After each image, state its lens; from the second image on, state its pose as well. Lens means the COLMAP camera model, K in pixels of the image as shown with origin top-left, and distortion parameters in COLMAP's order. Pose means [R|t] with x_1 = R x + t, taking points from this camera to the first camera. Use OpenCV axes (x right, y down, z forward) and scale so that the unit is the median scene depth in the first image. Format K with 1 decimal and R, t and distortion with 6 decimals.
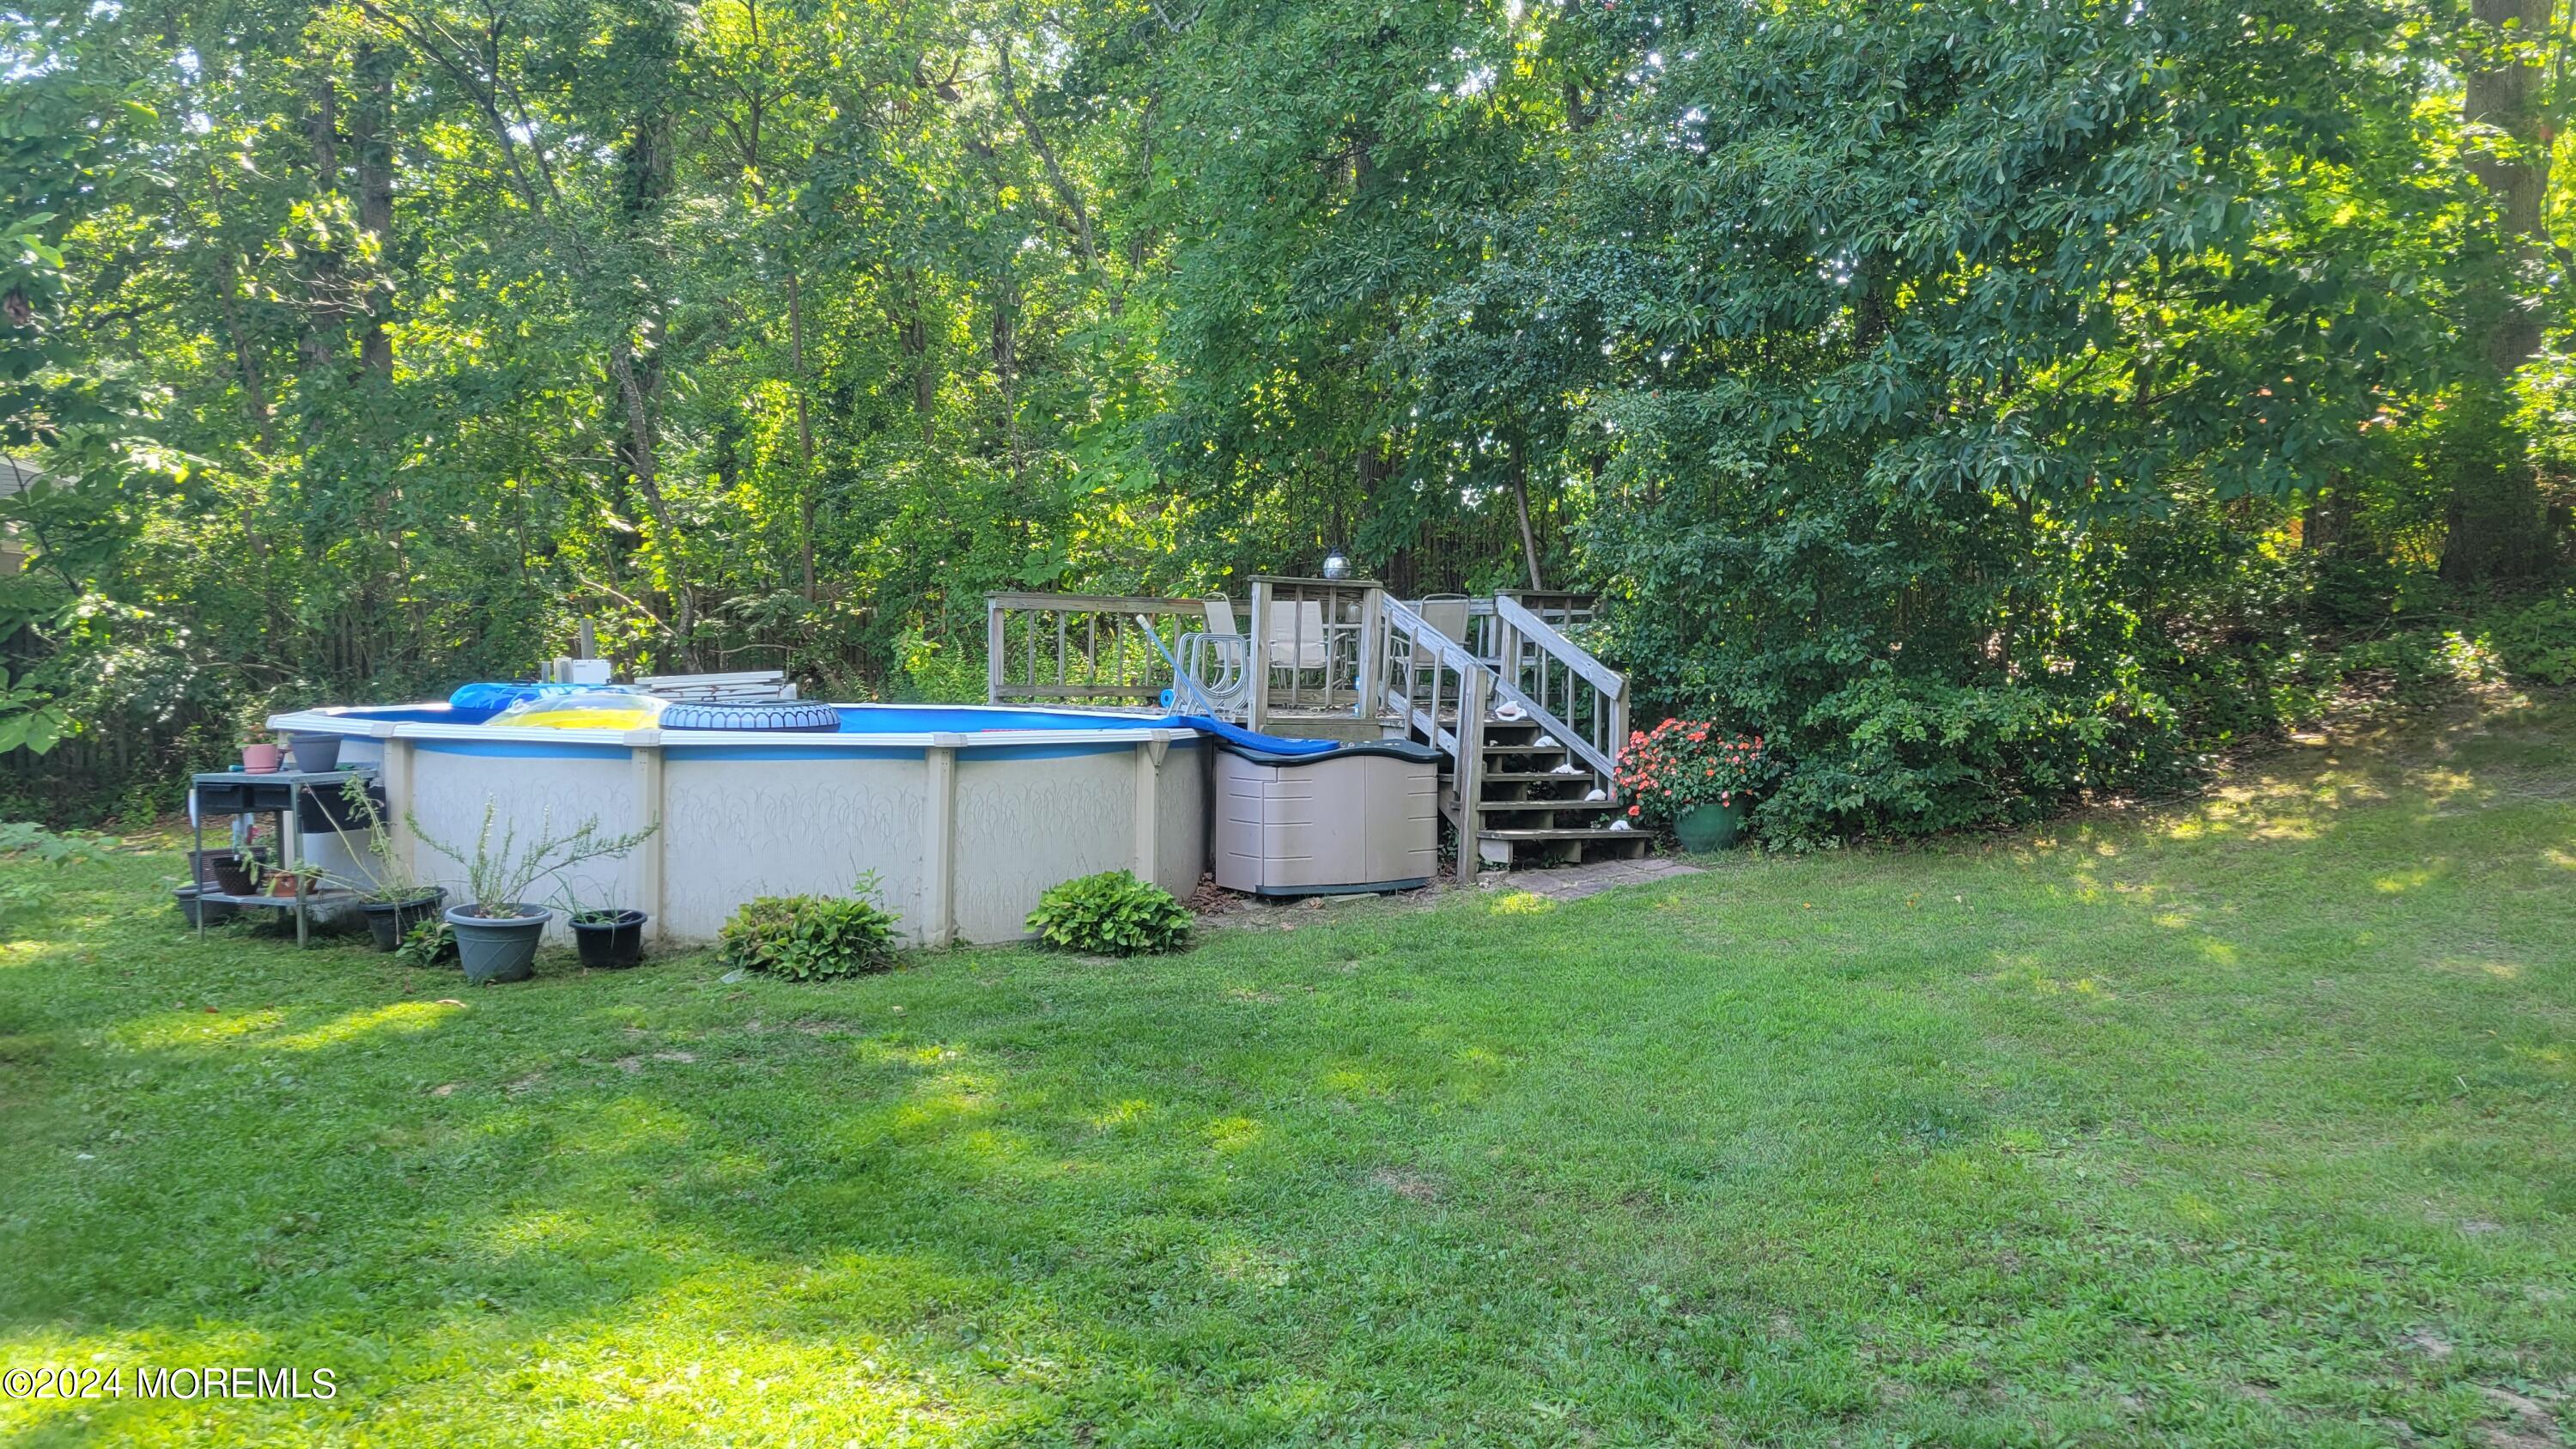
lens RADIAL K [[1941.0, 0, 1270.8], [0, 1941.0, 717.4], [0, 0, 1]] dist [0.060904, -0.036123]
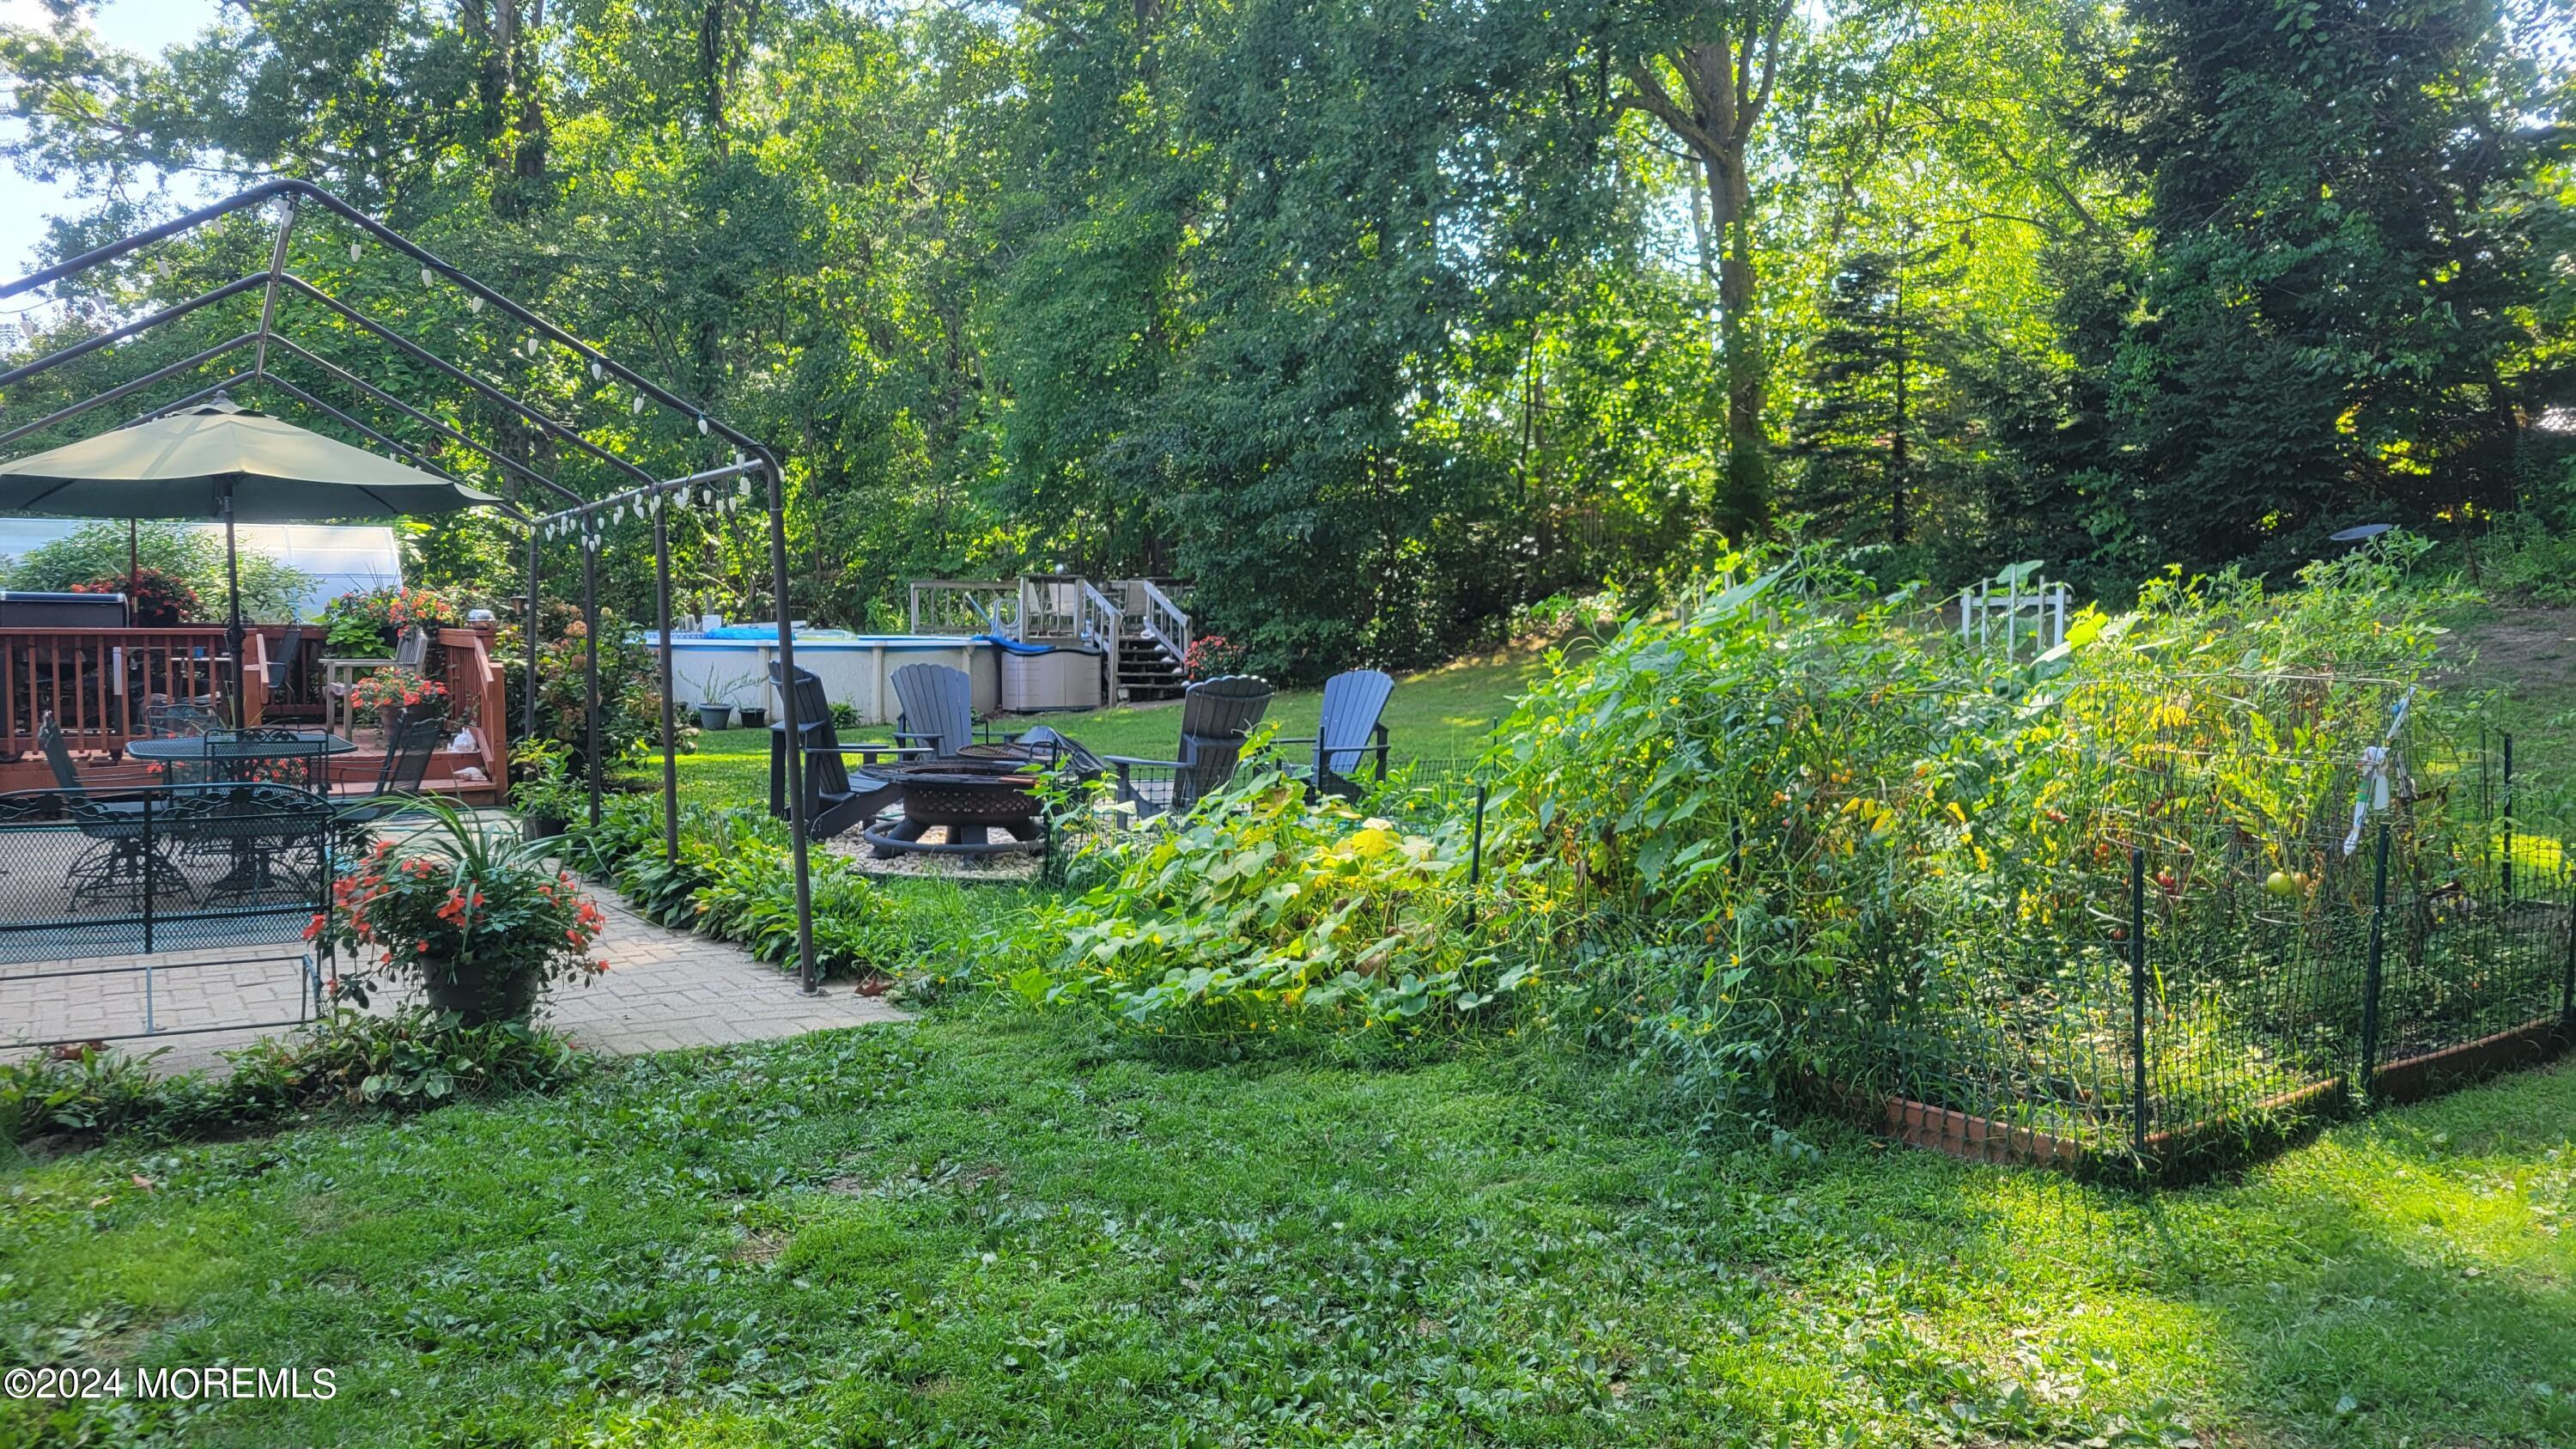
lens RADIAL K [[1941.0, 0, 1296.6], [0, 1941.0, 744.6], [0, 0, 1]] dist [0.060904, -0.036123]
pose [[0.999880, -0.011191, 0.010736, 0.281103], [0.010789, 0.999265, 0.036779, 0.044544], [-0.011140, -0.036659, 0.999266, -1.249573]]
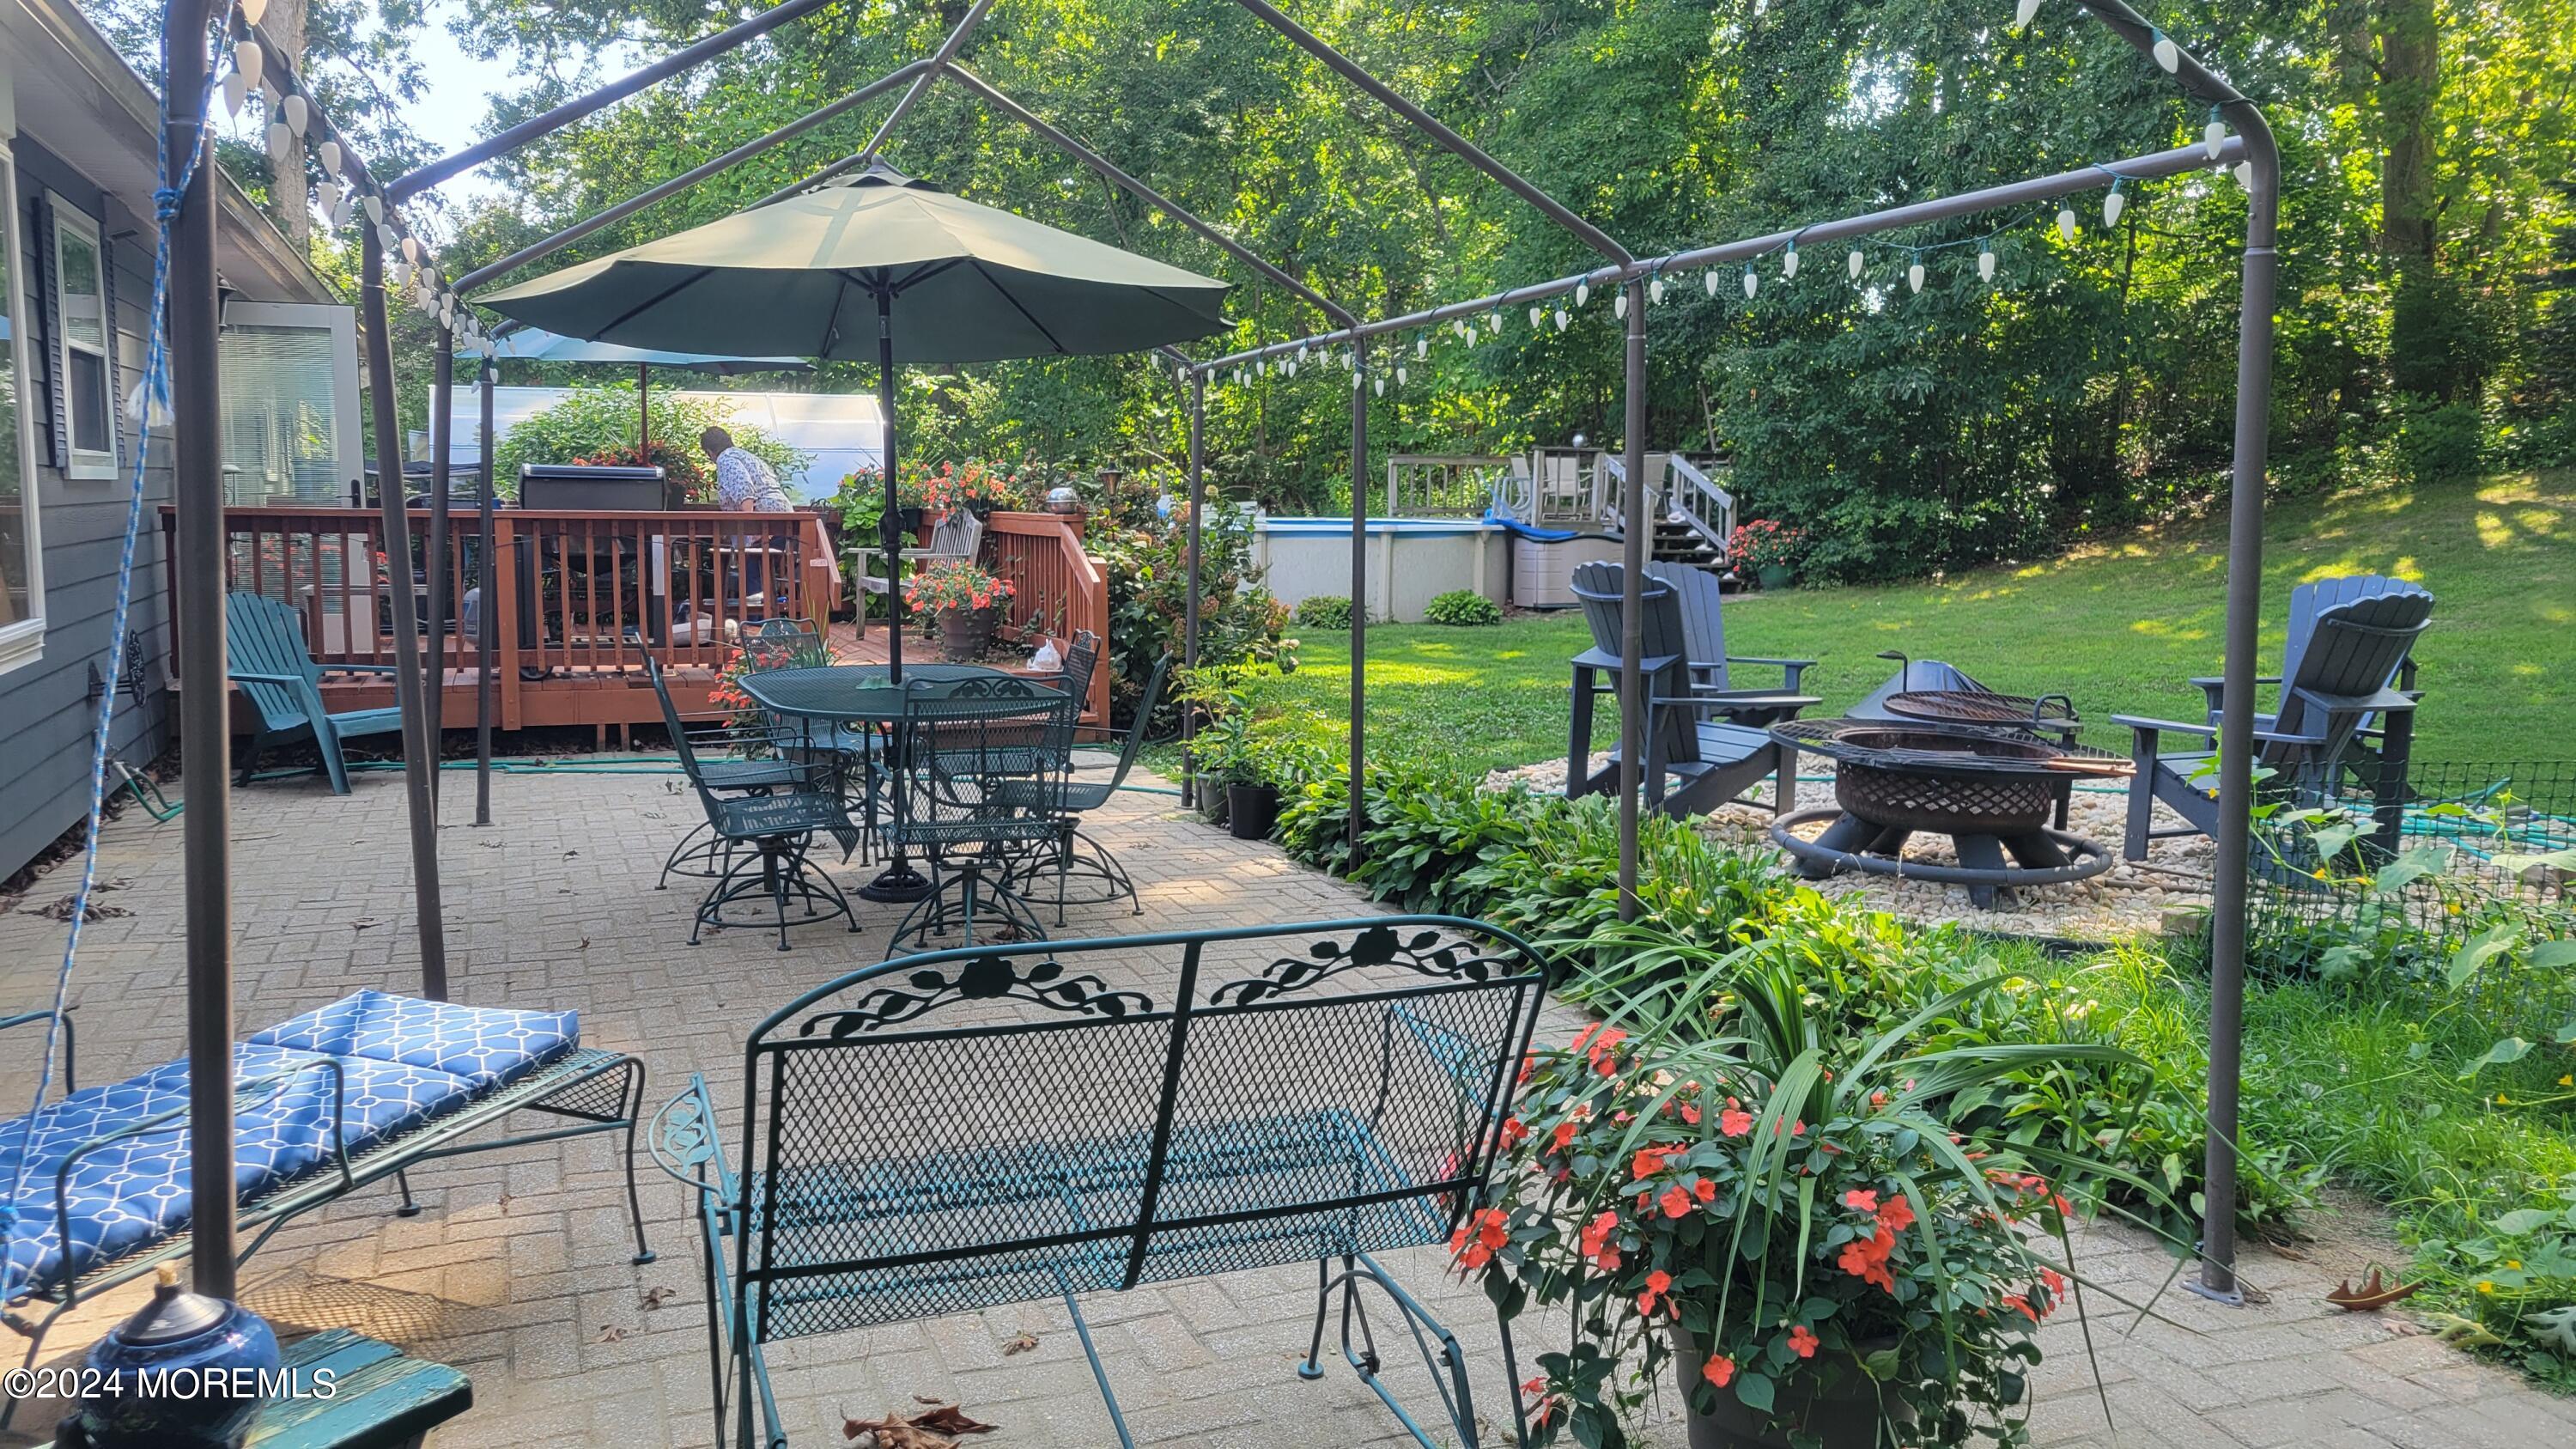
lens RADIAL K [[1941.0, 0, 1268.1], [0, 1941.0, 718.5], [0, 0, 1]] dist [0.060904, -0.036123]
pose [[0.986144, 0.010477, -0.165559, 0.051324], [0.003388, 0.996523, 0.083244, 0.033916], [0.165856, -0.082651, 0.982680, -0.956707]]
